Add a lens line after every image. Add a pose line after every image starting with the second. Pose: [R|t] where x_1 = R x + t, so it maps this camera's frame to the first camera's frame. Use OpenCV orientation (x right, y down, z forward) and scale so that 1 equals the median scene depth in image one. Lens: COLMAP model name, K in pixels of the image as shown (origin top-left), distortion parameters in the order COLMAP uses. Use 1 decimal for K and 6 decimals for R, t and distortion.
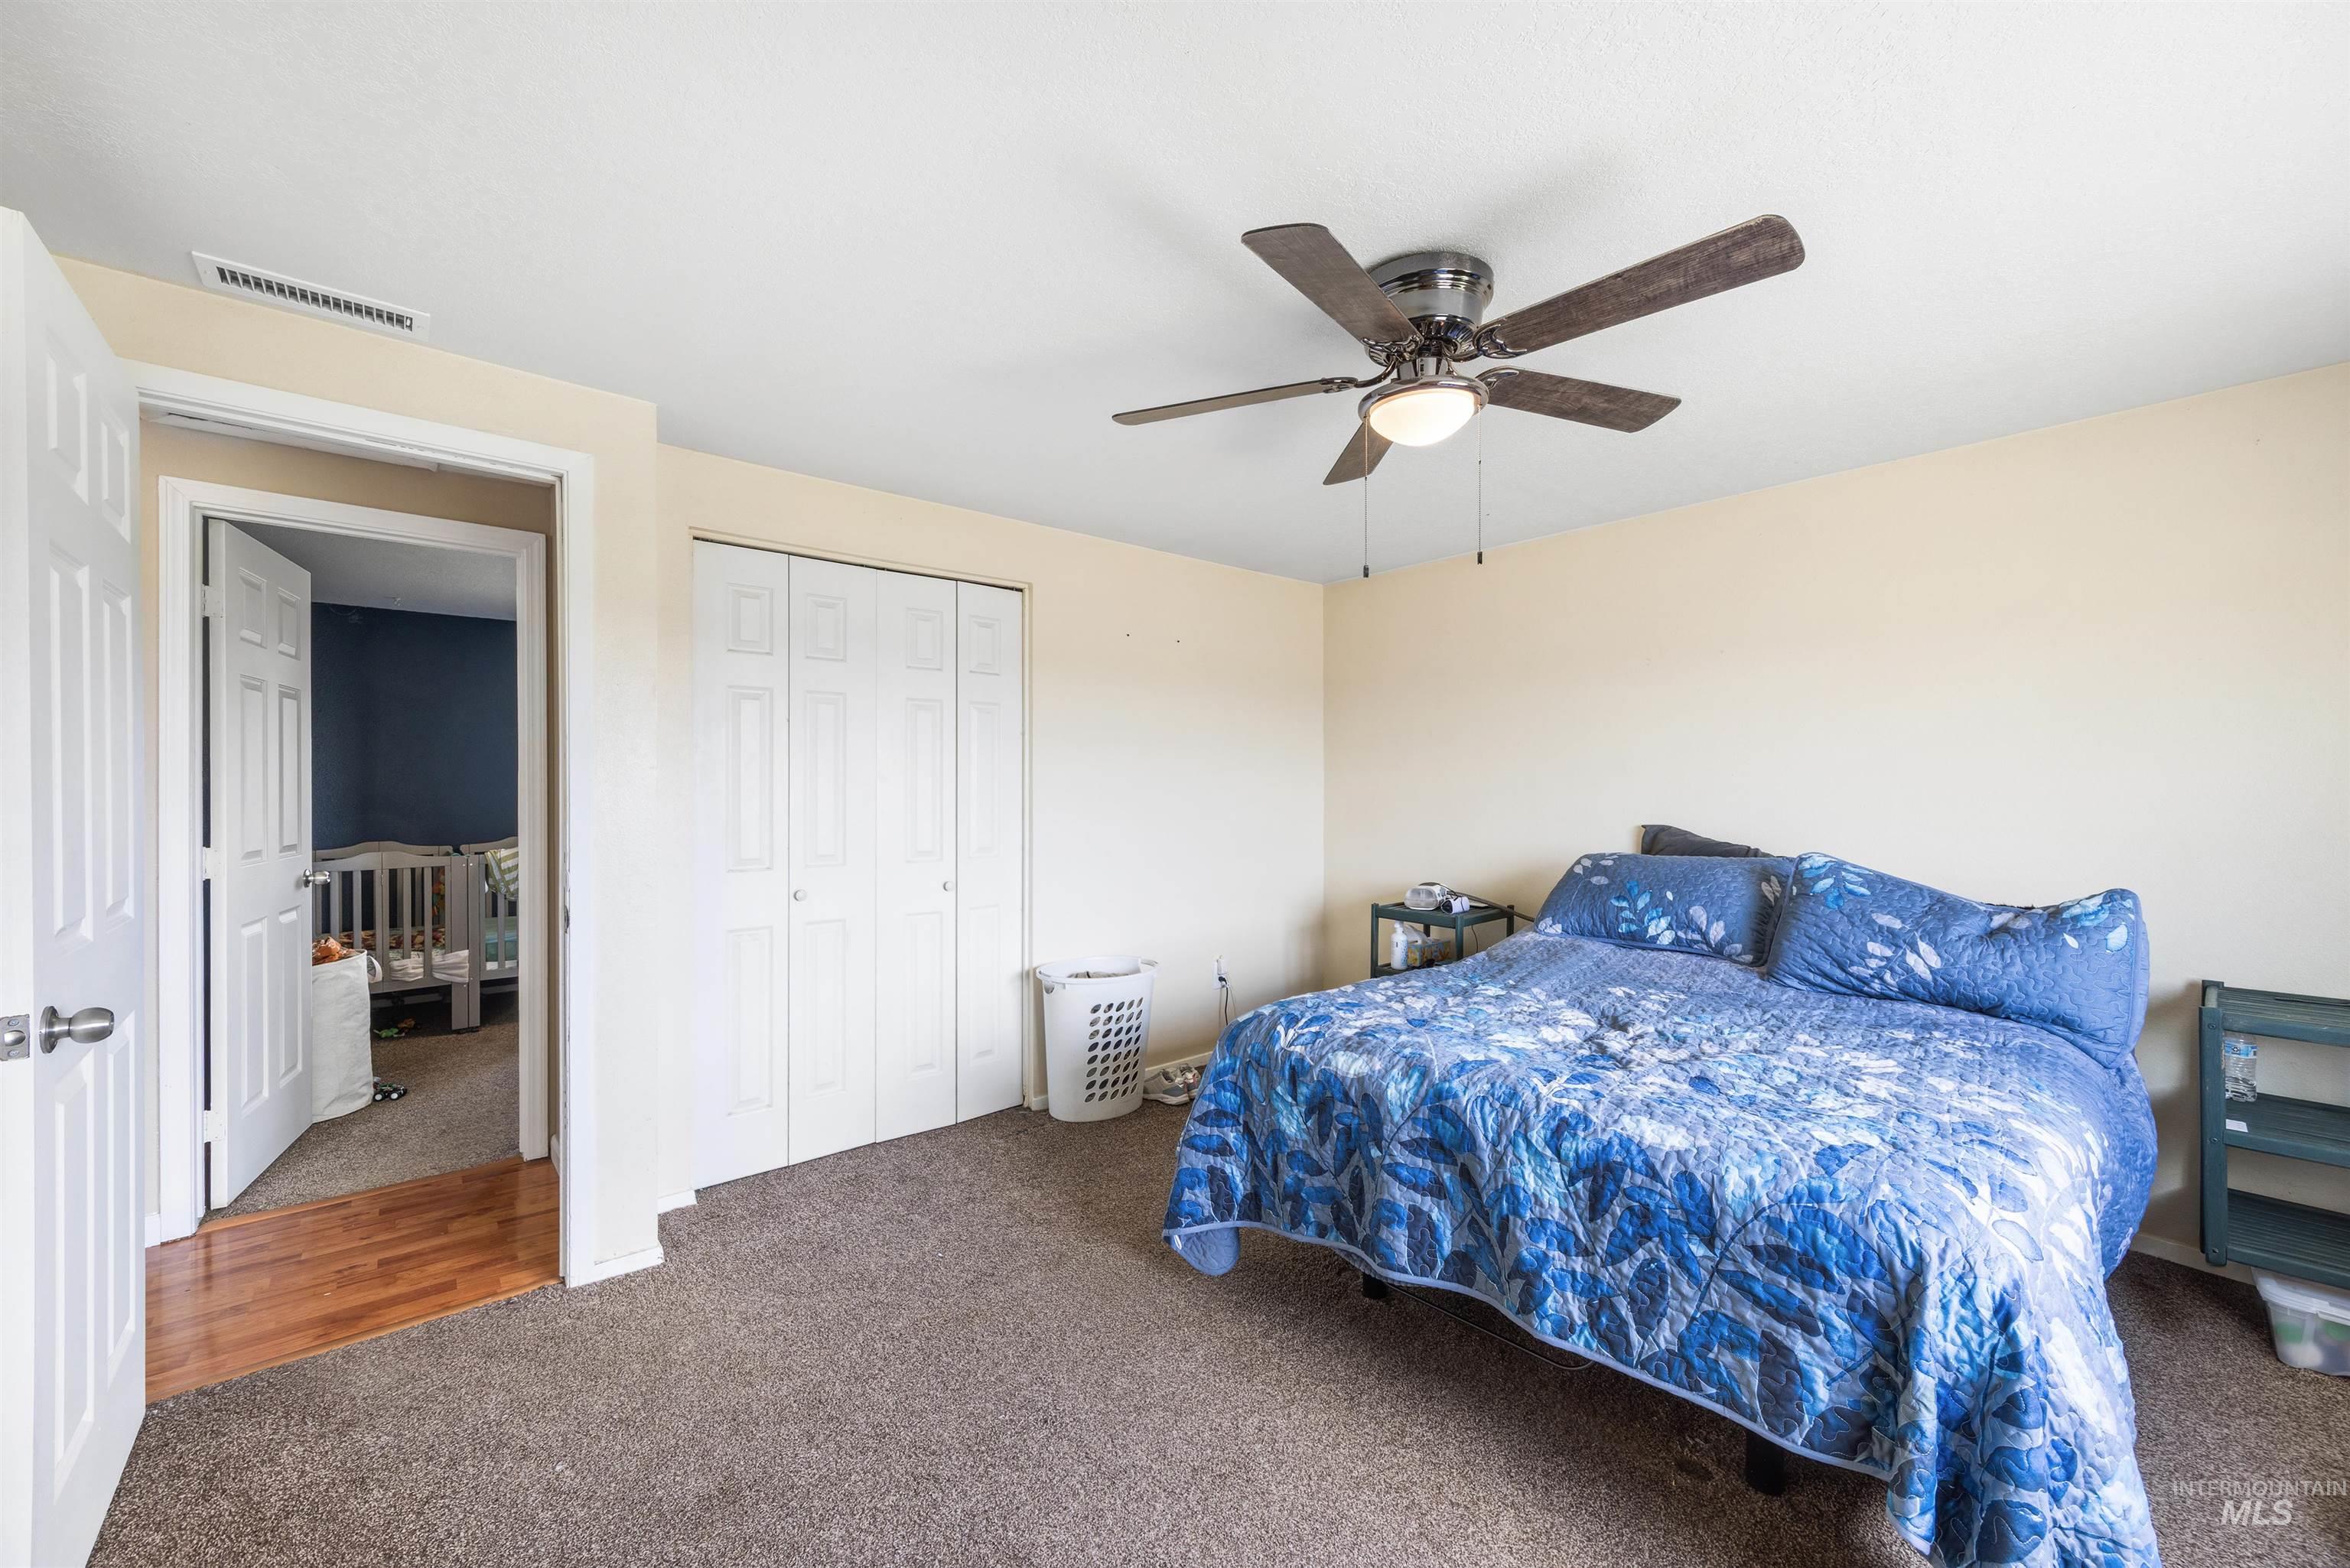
lens RADIAL K [[922.1, 0, 1178.3], [0, 922.1, 807.9], [0, 0, 1]] dist [0.000154, 0.000069]
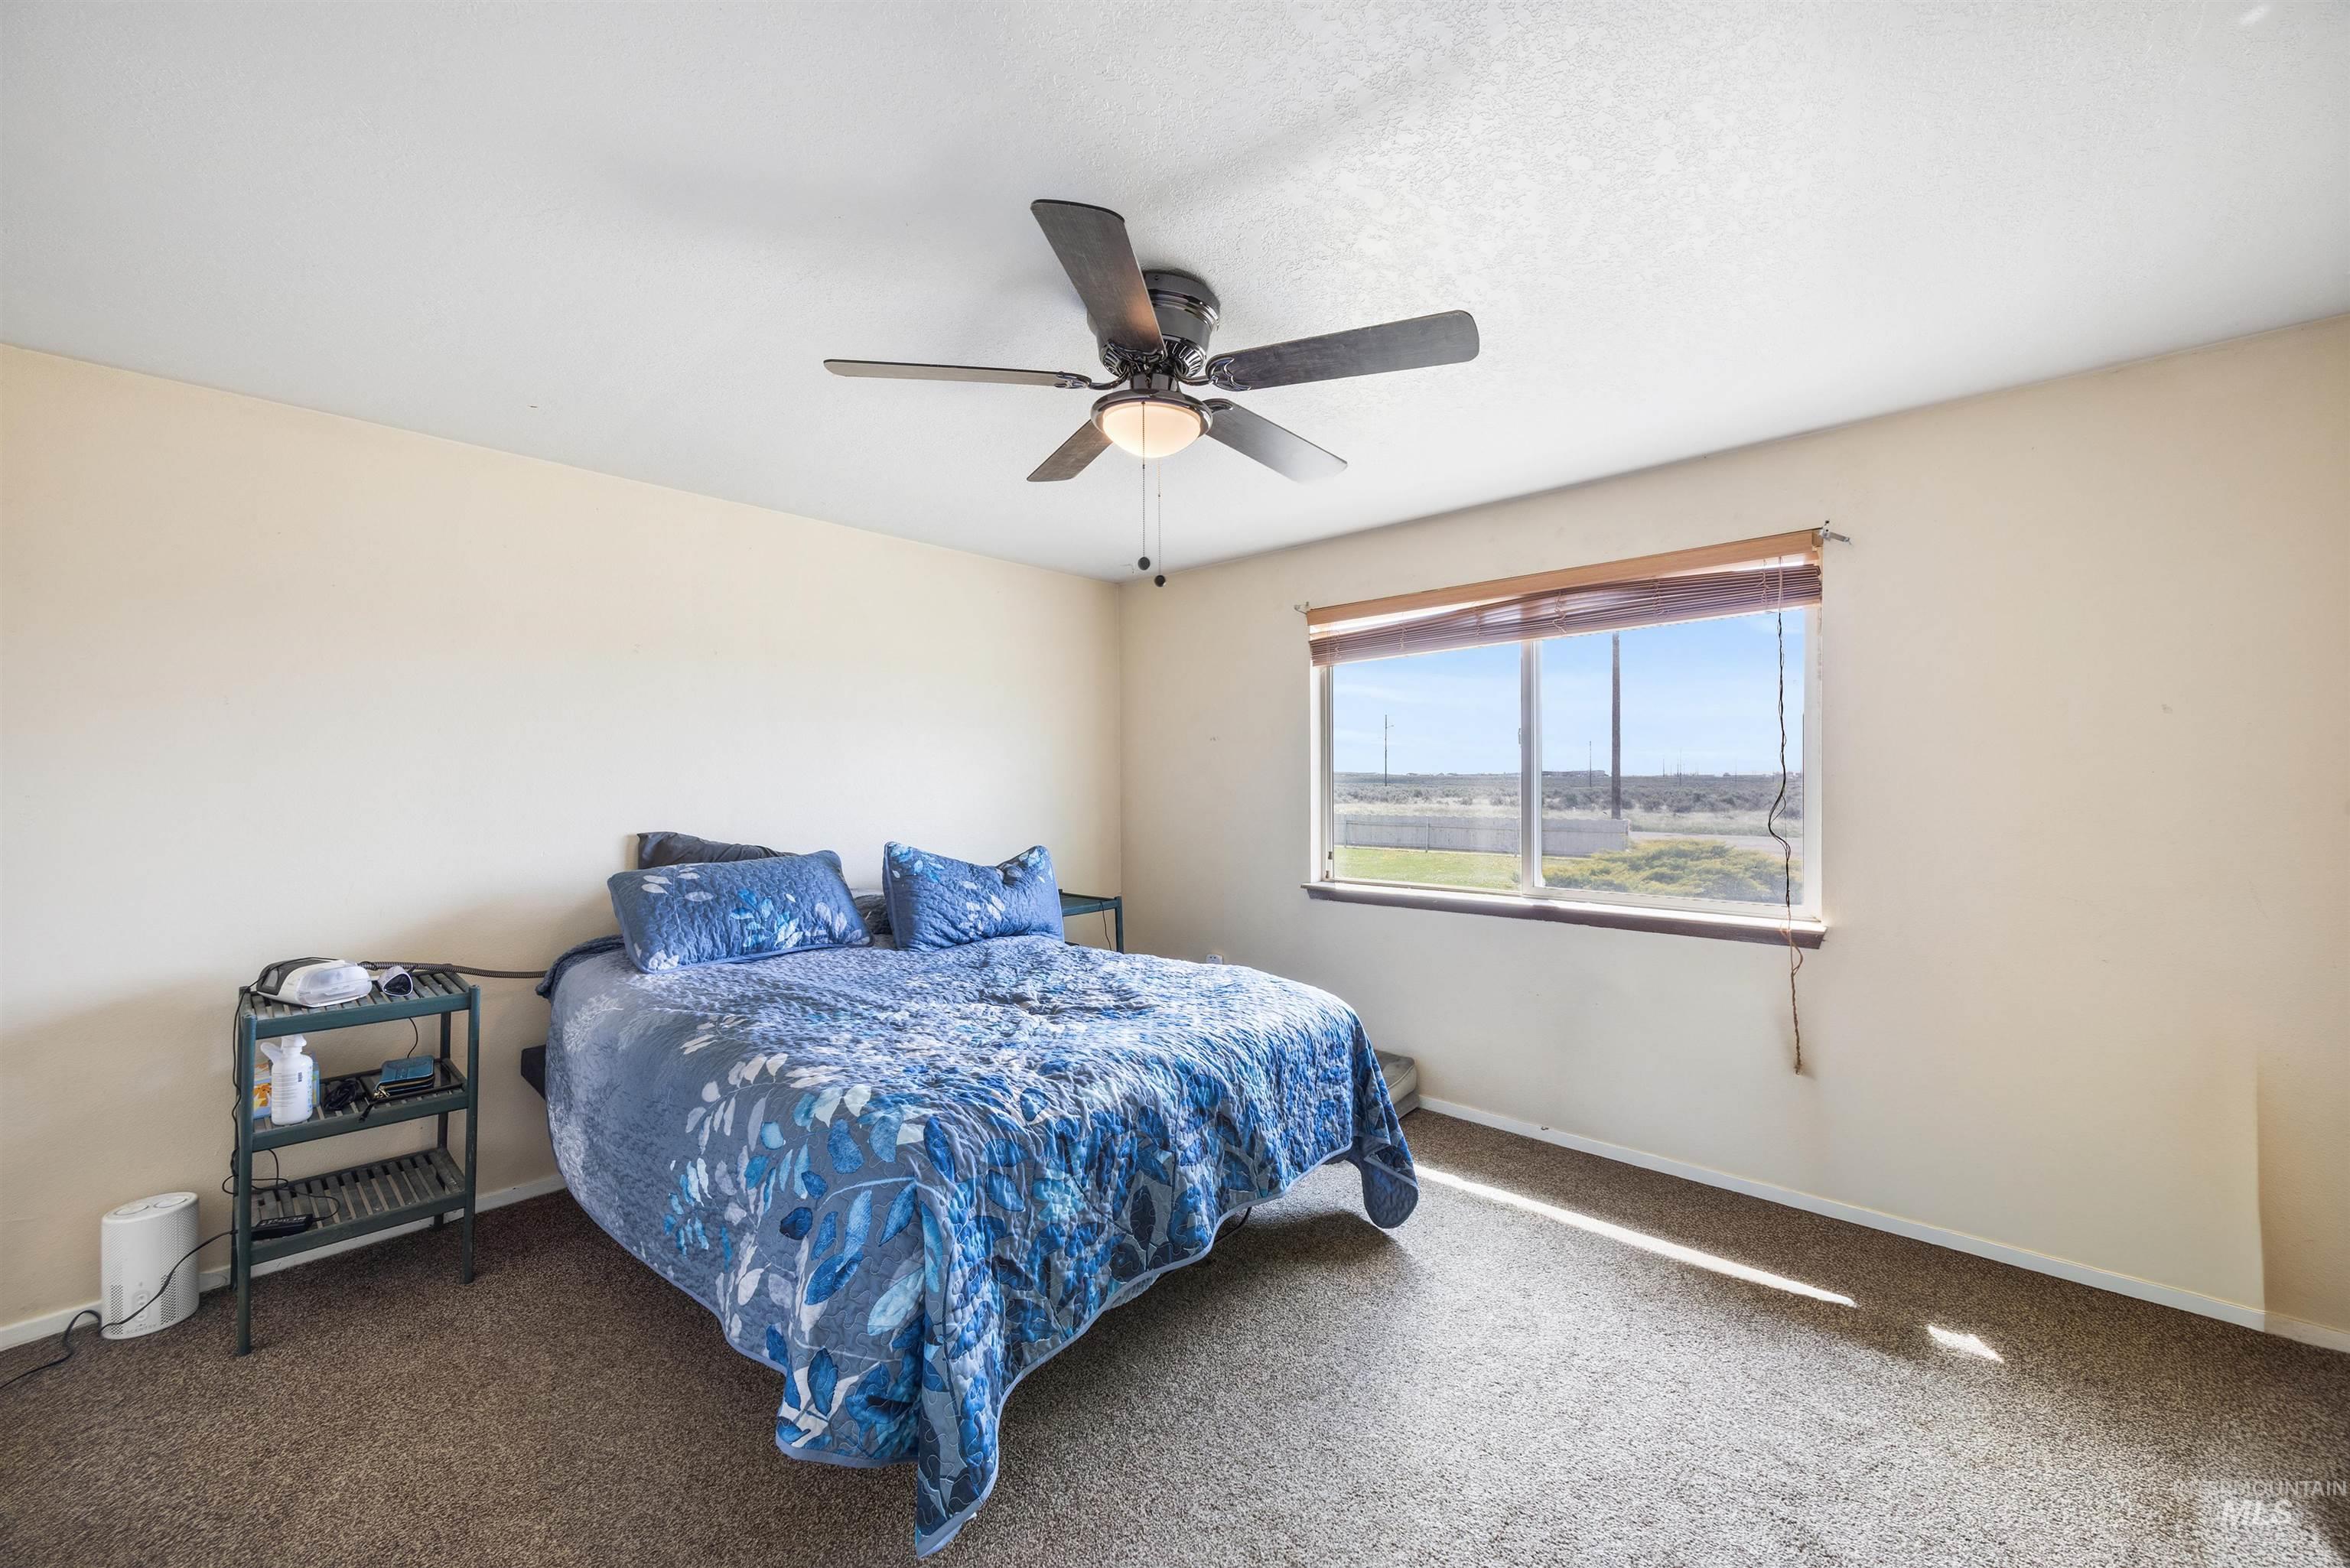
lens RADIAL K [[900.2, 0, 1177.3], [0, 900.2, 777.1], [0, 0, 1]] dist [-0.000692, 0.000090]
pose [[-0.135943, 0.002848, 0.990713, -0.618094], [0.025756, 0.999668, 0.000661, -0.032232], [-0.990382, 0.025607, -0.135971, 0.901004]]
